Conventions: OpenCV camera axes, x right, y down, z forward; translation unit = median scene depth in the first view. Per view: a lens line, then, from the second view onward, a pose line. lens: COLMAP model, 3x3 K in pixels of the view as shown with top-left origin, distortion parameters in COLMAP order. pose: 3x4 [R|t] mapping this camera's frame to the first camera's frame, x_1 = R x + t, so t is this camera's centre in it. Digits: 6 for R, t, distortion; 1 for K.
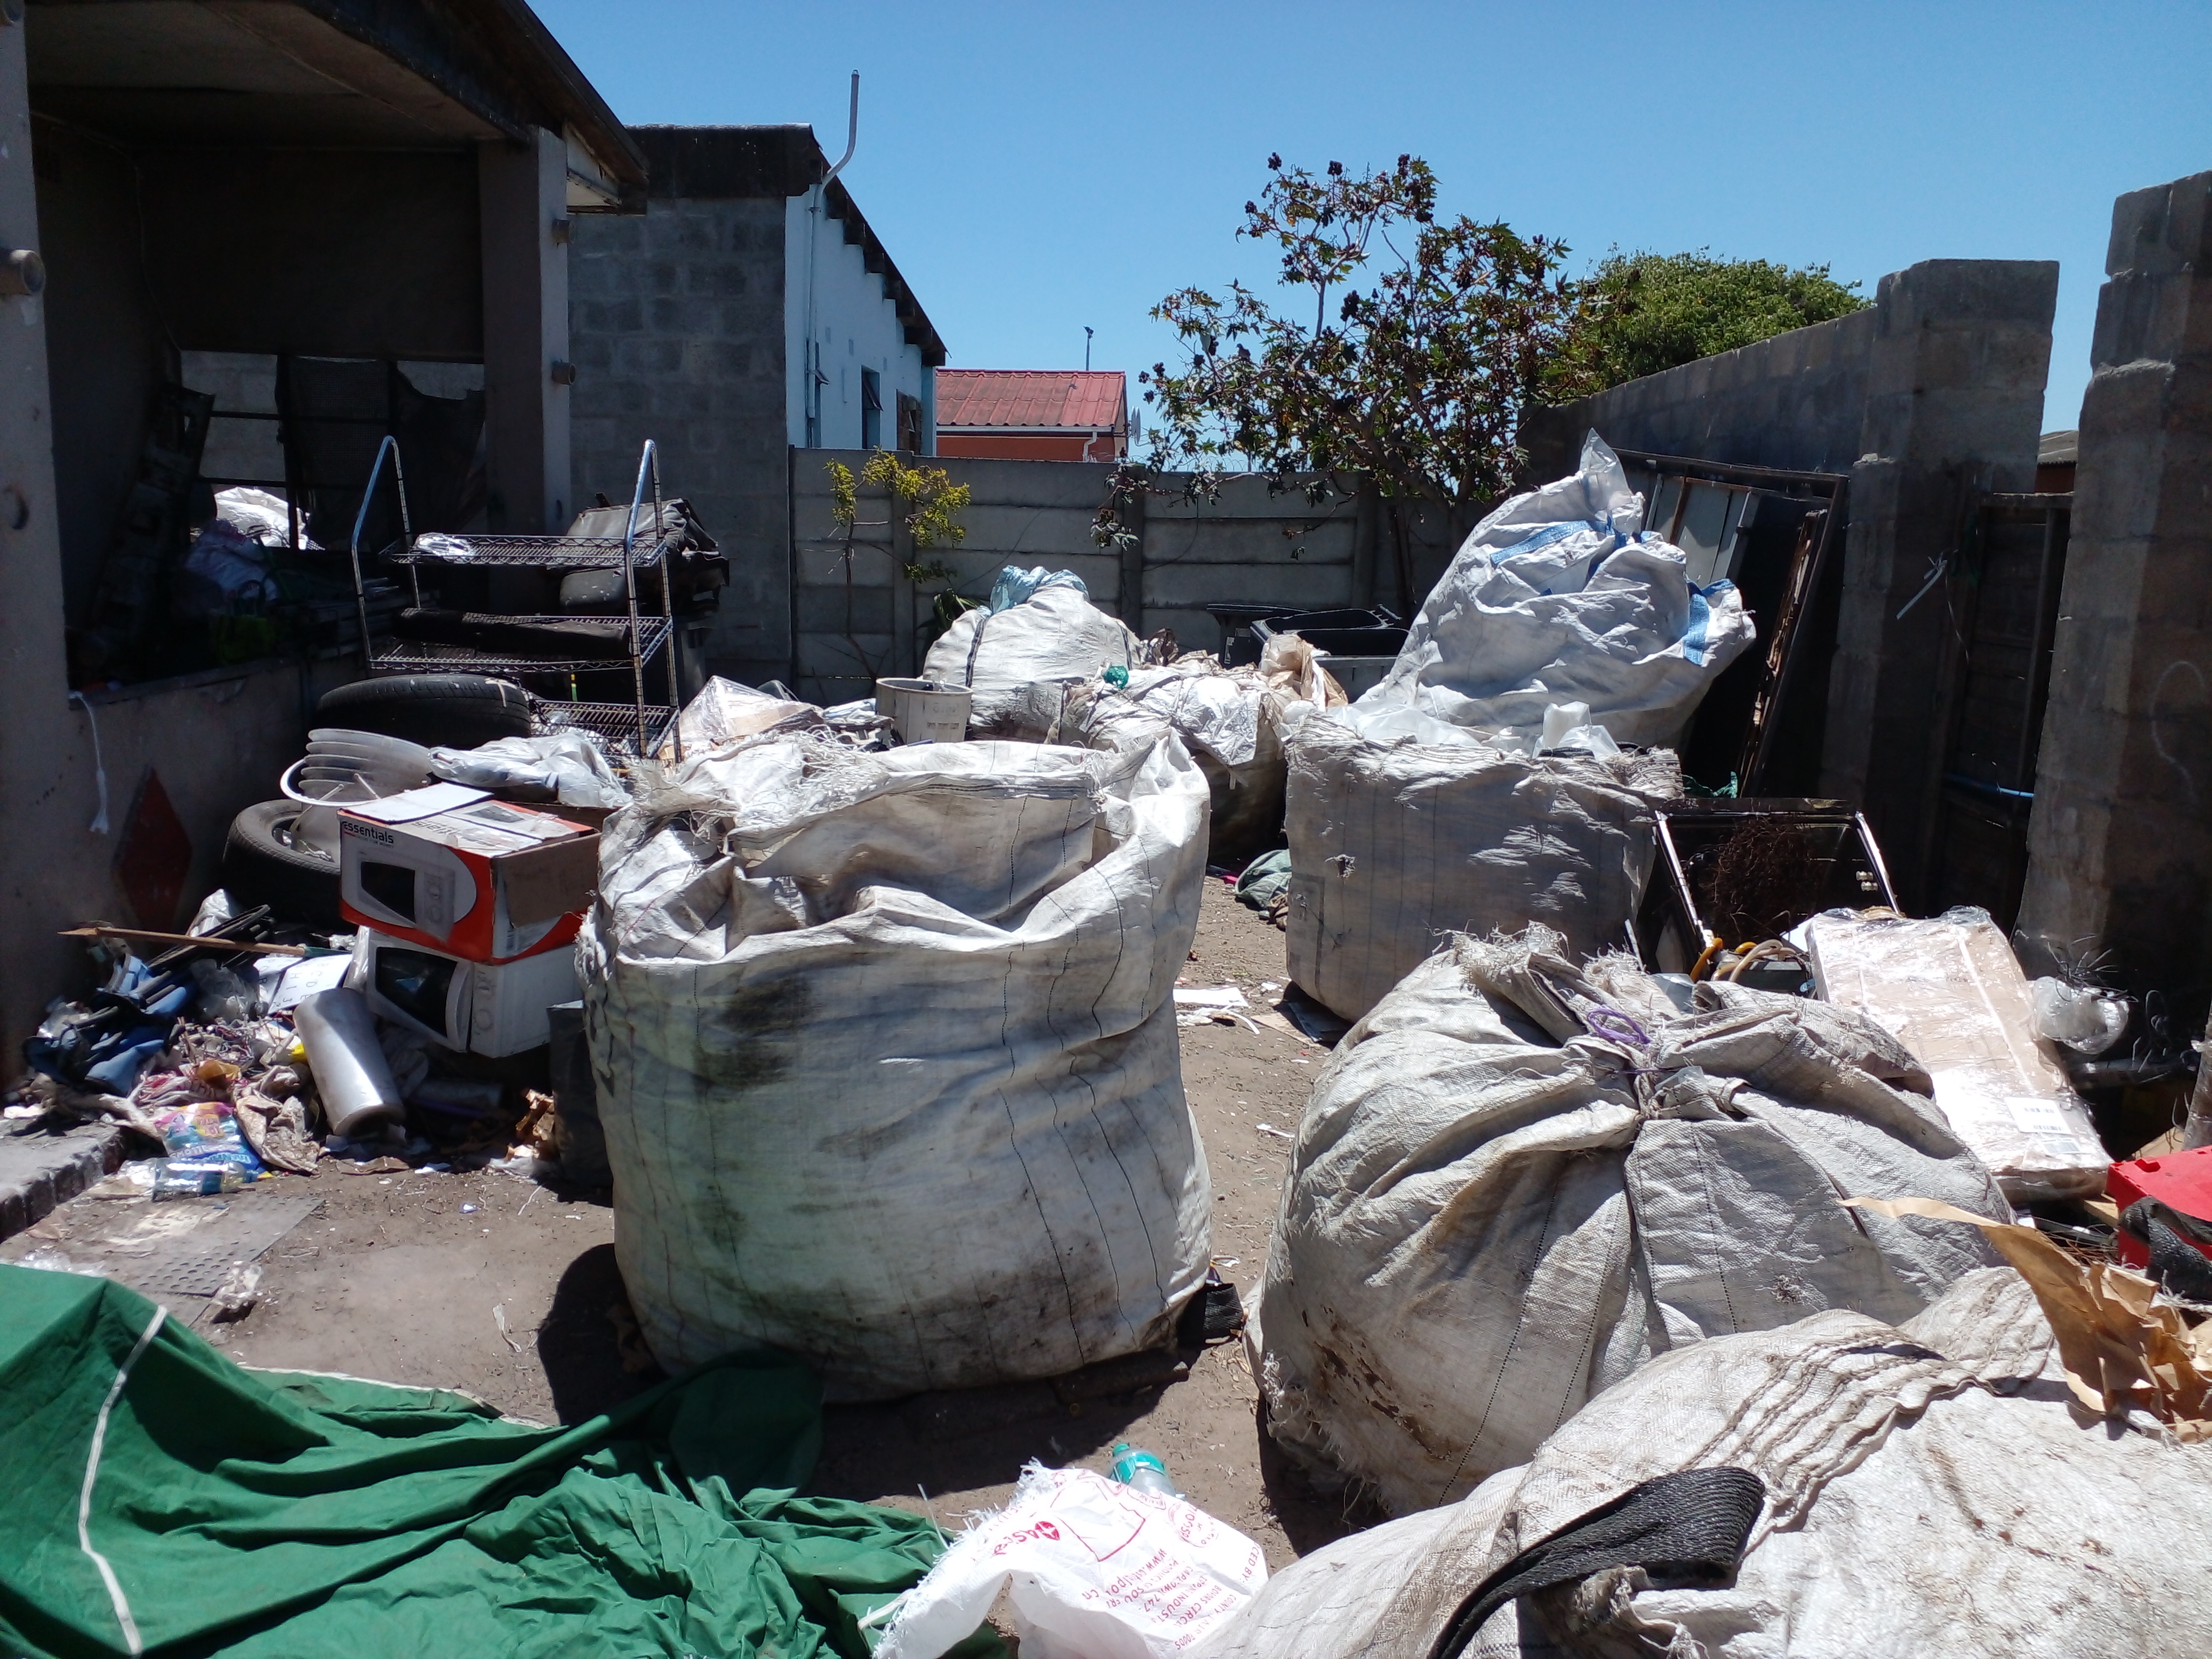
lens RADIAL K [[1783.9, 0, 1073.5], [0, 1783.9, 835.4], [0, 0, 1]] dist [0.071103, -0.093398]
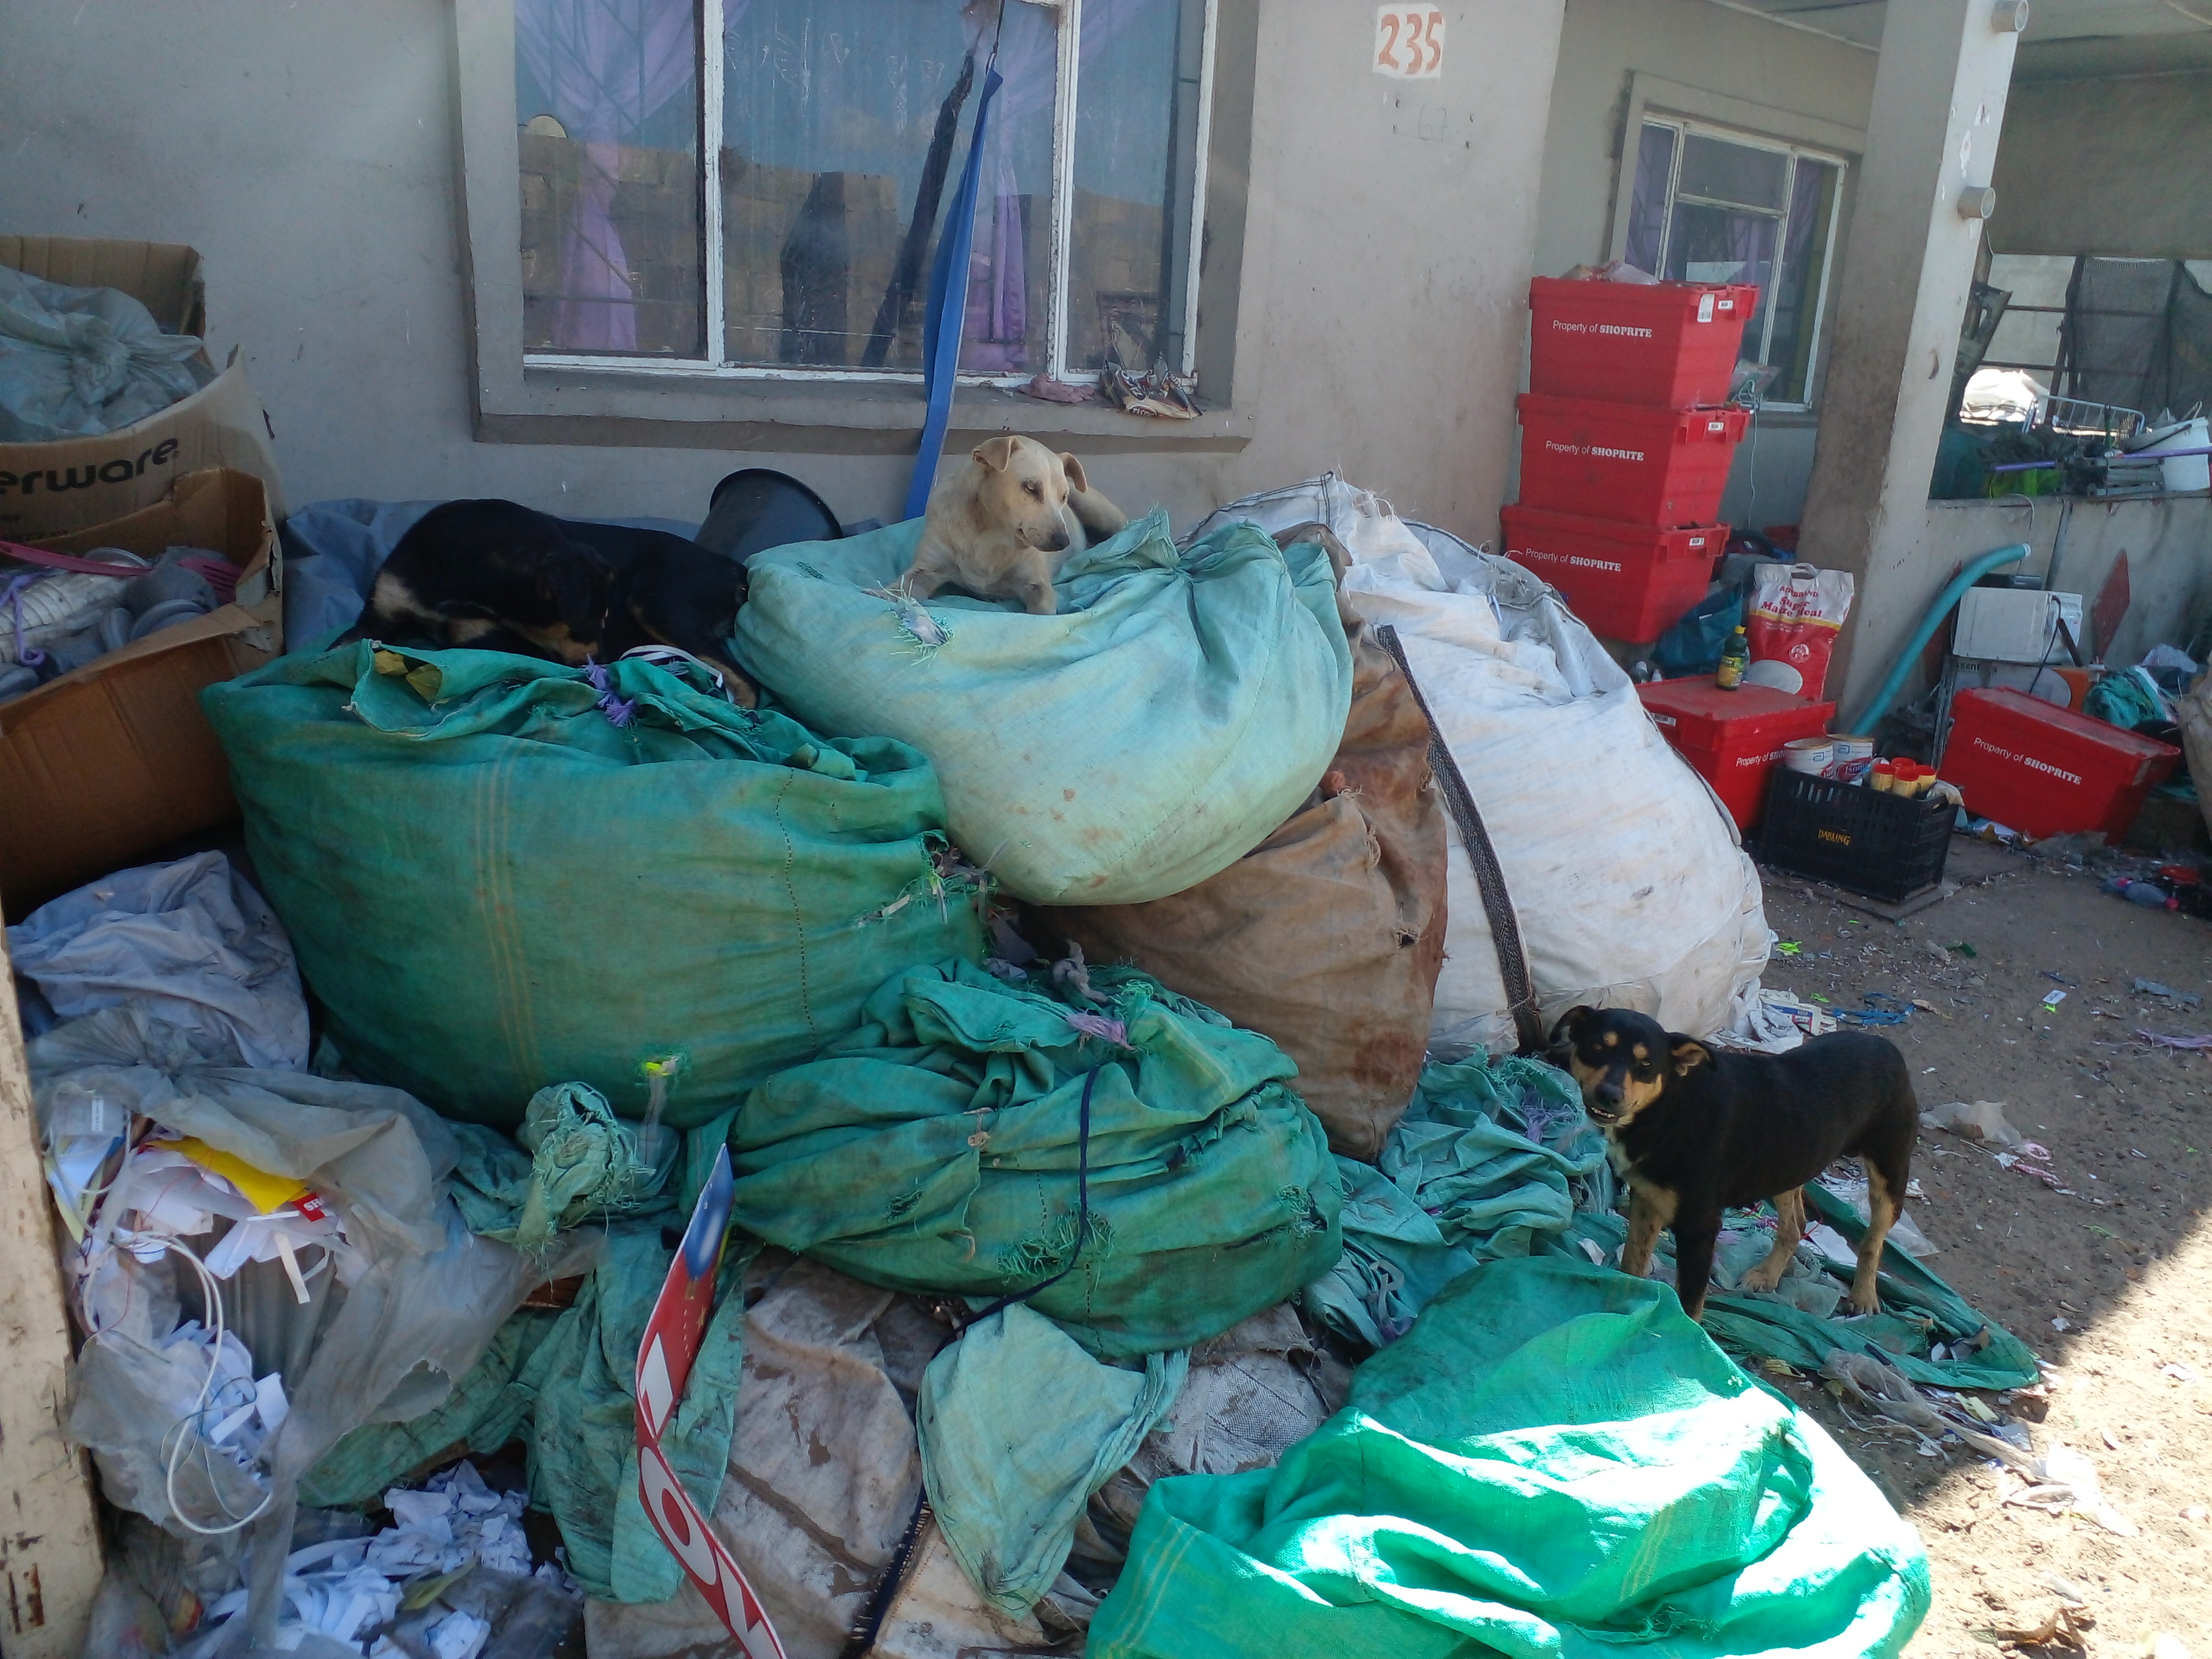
lens RADIAL K [[1798.2, 0, 1113.7], [0, 1798.2, 833.5], [0, 0, 1]] dist [0.015555, -0.023837]
pose [[0.673450, 0.211094, -0.708452, 0.052964], [-0.176180, 0.976579, 0.123512, 0.078224], [0.717932, 0.041636, 0.694867, -0.296127]]
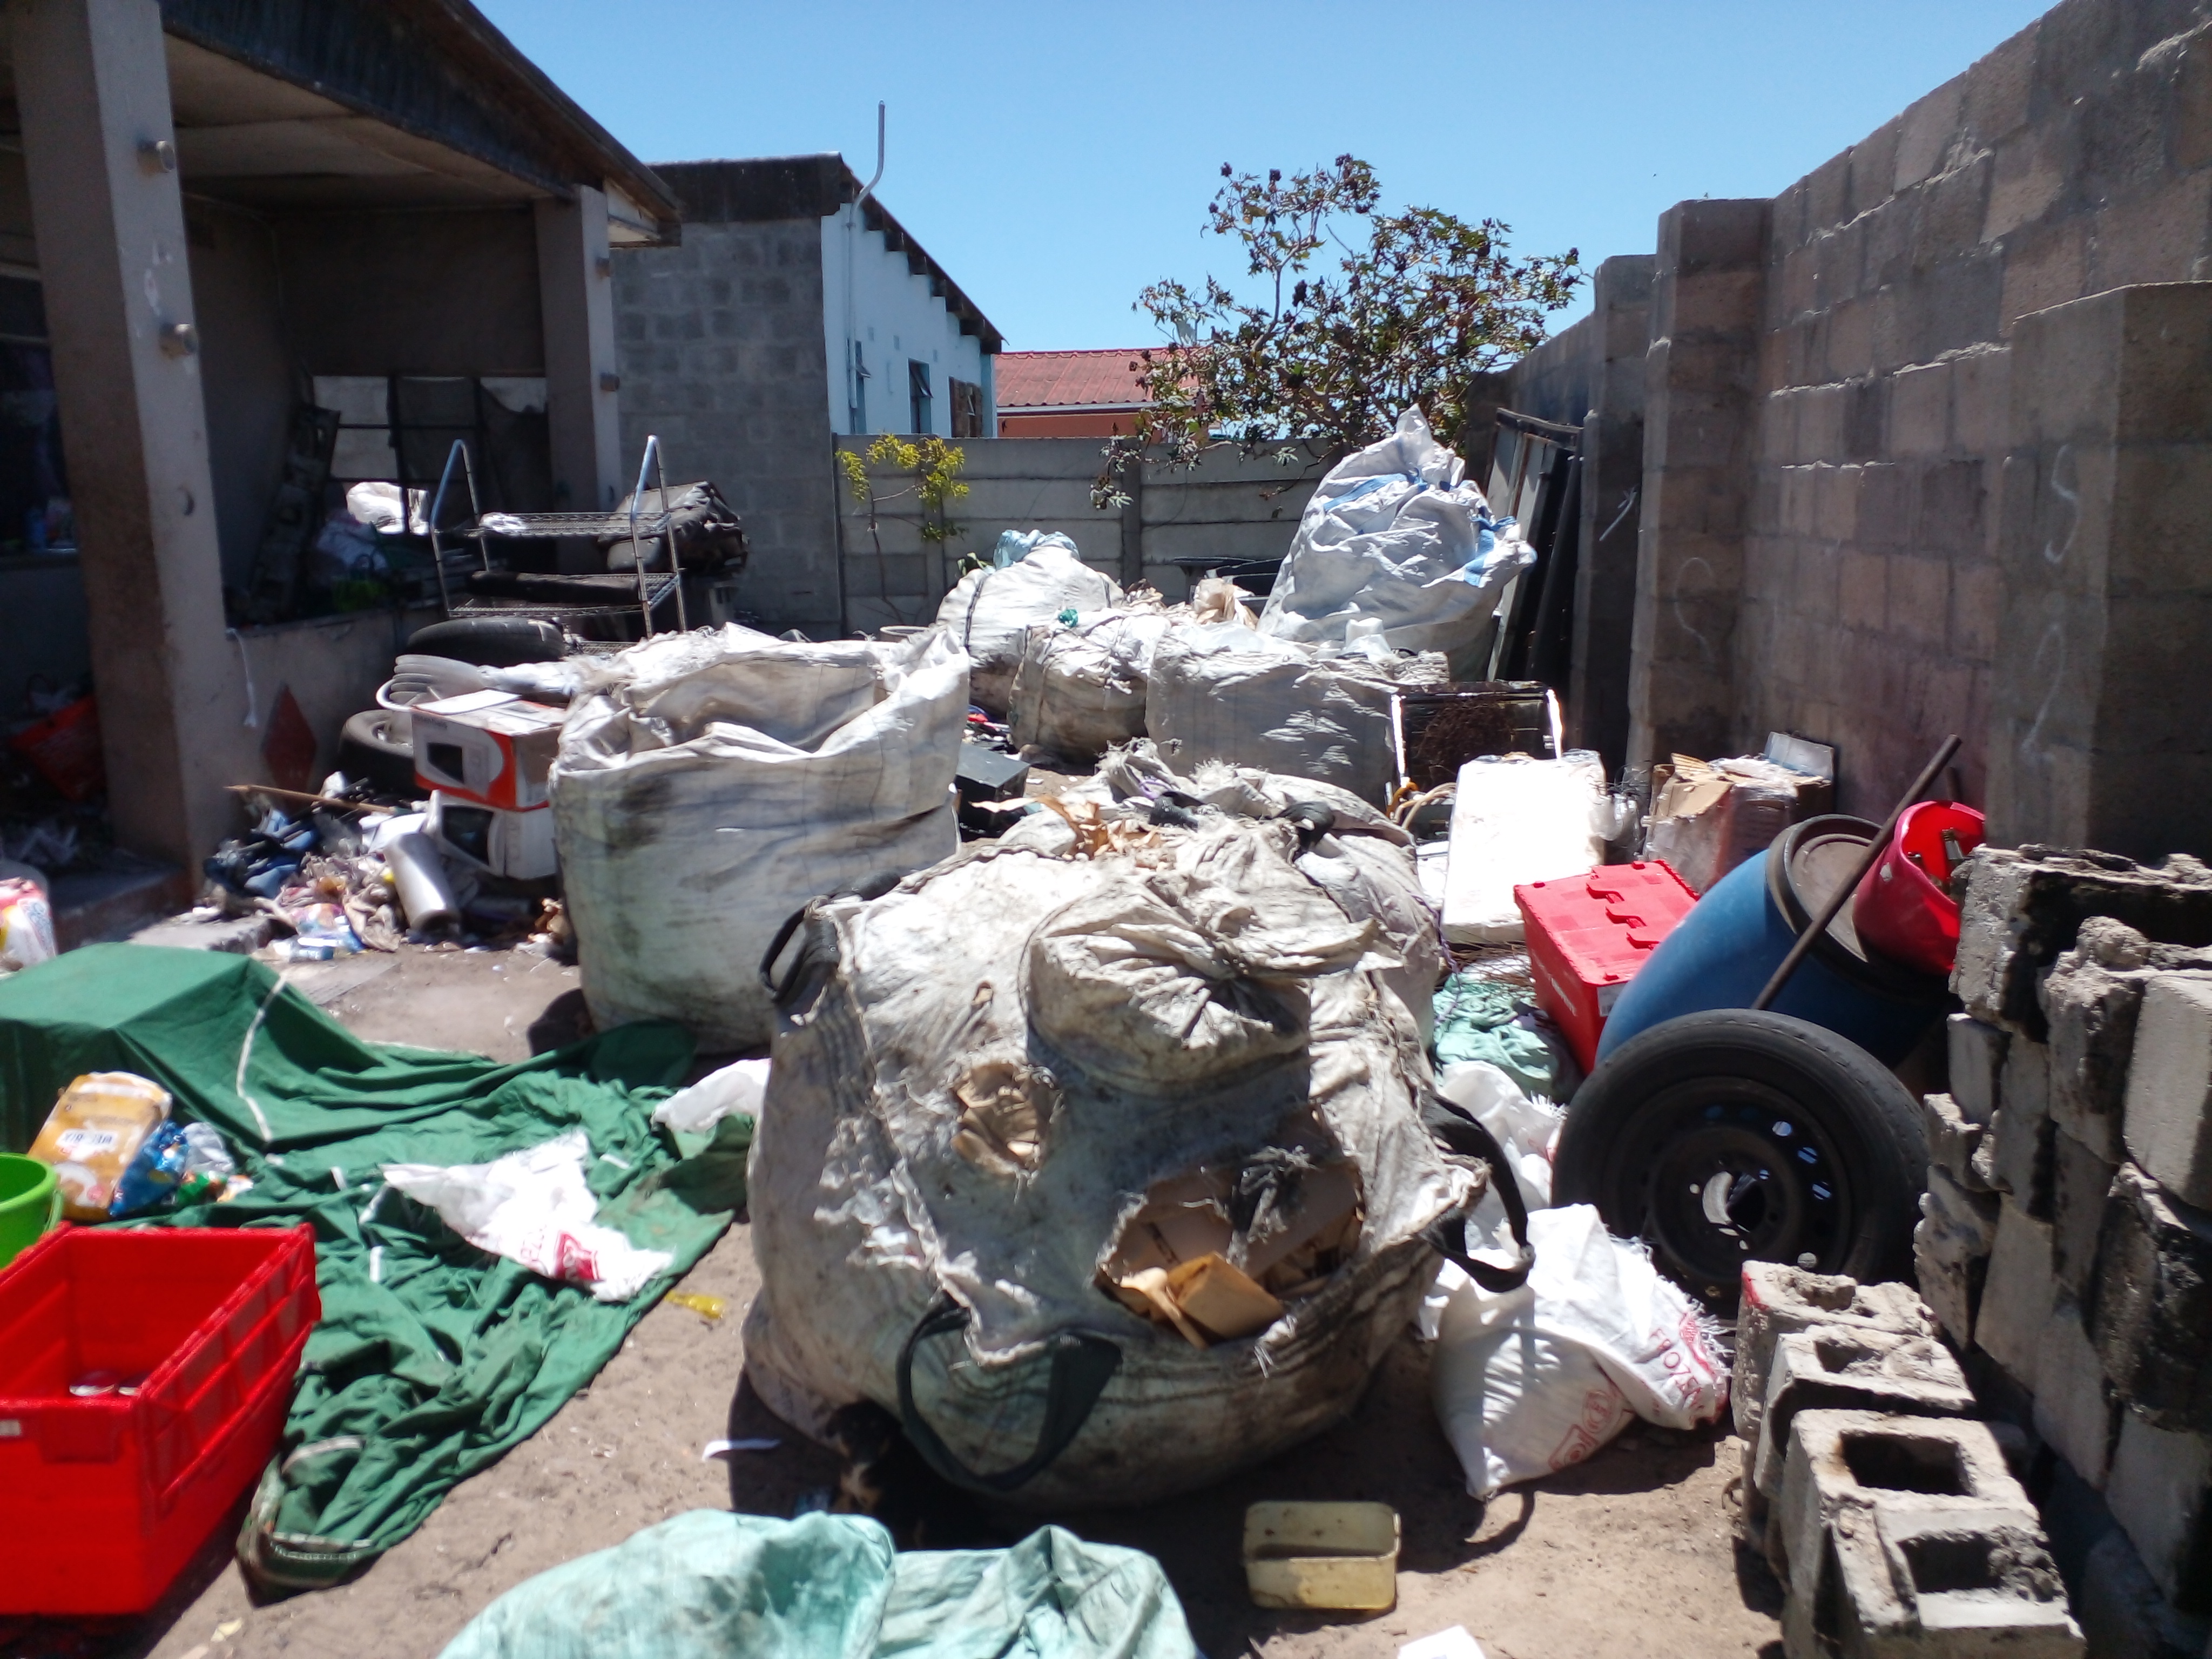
lens RADIAL K [[1747.5, 0, 1081.7], [0, 1747.5, 855.8], [0, 0, 1]] dist [0.115810, -0.200638]
pose [[0.997026, -0.019505, -0.074559, 0.149781], [0.021604, 0.999390, 0.027448, 0.051030], [0.073979, -0.028978, 0.996839, -0.241510]]
